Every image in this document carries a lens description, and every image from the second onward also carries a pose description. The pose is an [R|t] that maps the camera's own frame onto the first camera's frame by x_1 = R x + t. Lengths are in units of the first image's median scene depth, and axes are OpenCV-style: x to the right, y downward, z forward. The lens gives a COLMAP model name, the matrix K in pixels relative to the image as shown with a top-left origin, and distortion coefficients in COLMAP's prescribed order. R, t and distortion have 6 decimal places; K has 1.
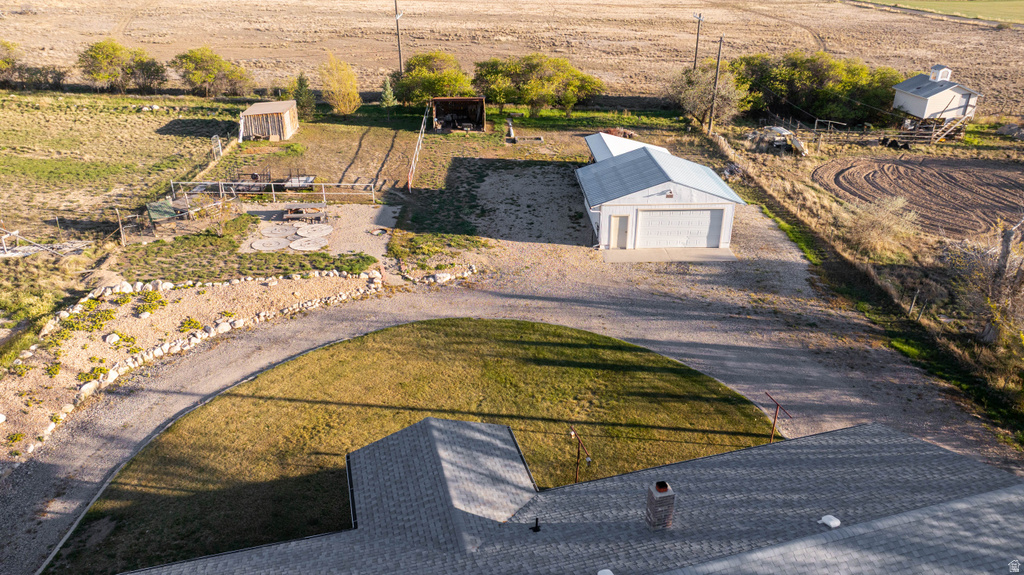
lens RADIAL K [[720.1, 0, 518.1], [0, 720.1, 280.1], [0, 0, 1]] dist [-0.021669, 0.001058]
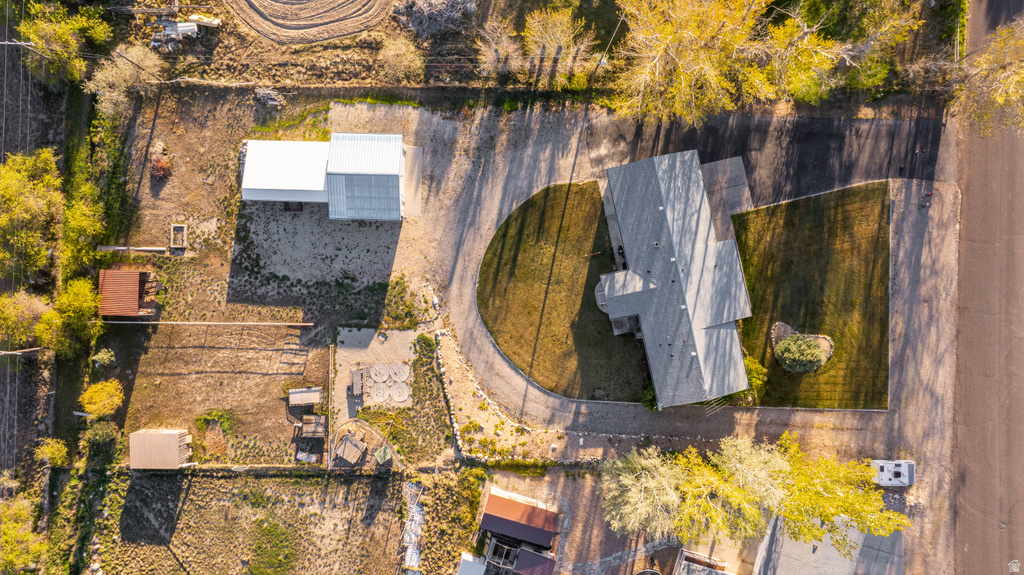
lens RADIAL K [[720.1, 0, 518.1], [0, 720.1, 280.1], [0, 0, 1]] dist [-0.021669, 0.001058]
pose [[0.067979, -0.997578, 0.014745, -0.041870], [0.421080, 0.042086, 0.906047, -1.161214], [-0.904472, -0.055383, 0.422921, -0.041821]]
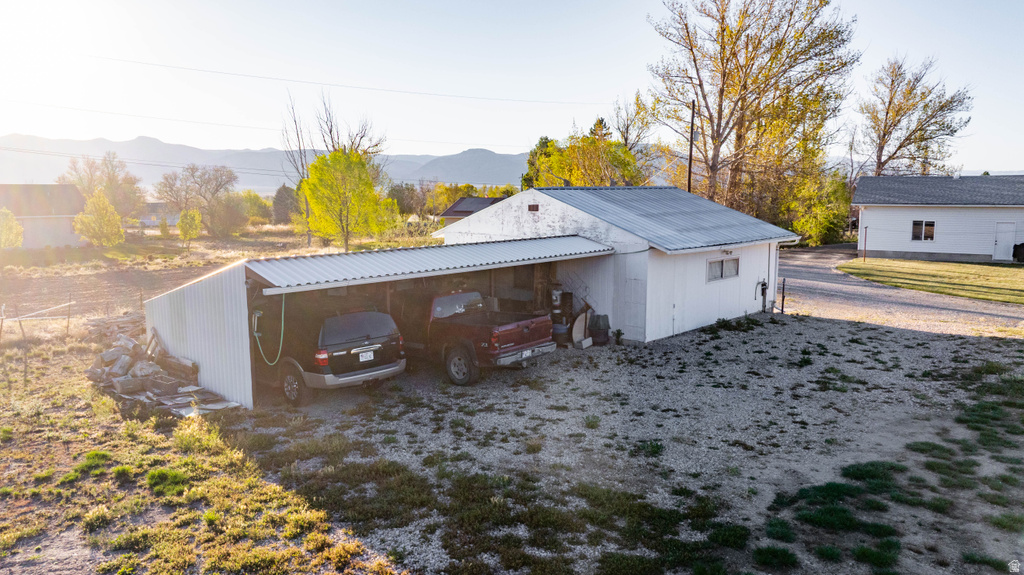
lens RADIAL K [[720.1, 0, 518.1], [0, 720.1, 280.1], [0, 0, 1]] dist [-0.021669, 0.001058]
pose [[-0.693915, -0.086798, 0.714806, -0.105346], [0.309089, 0.860691, 0.404568, -0.257483], [-0.650343, 0.501675, -0.570418, 1.045382]]
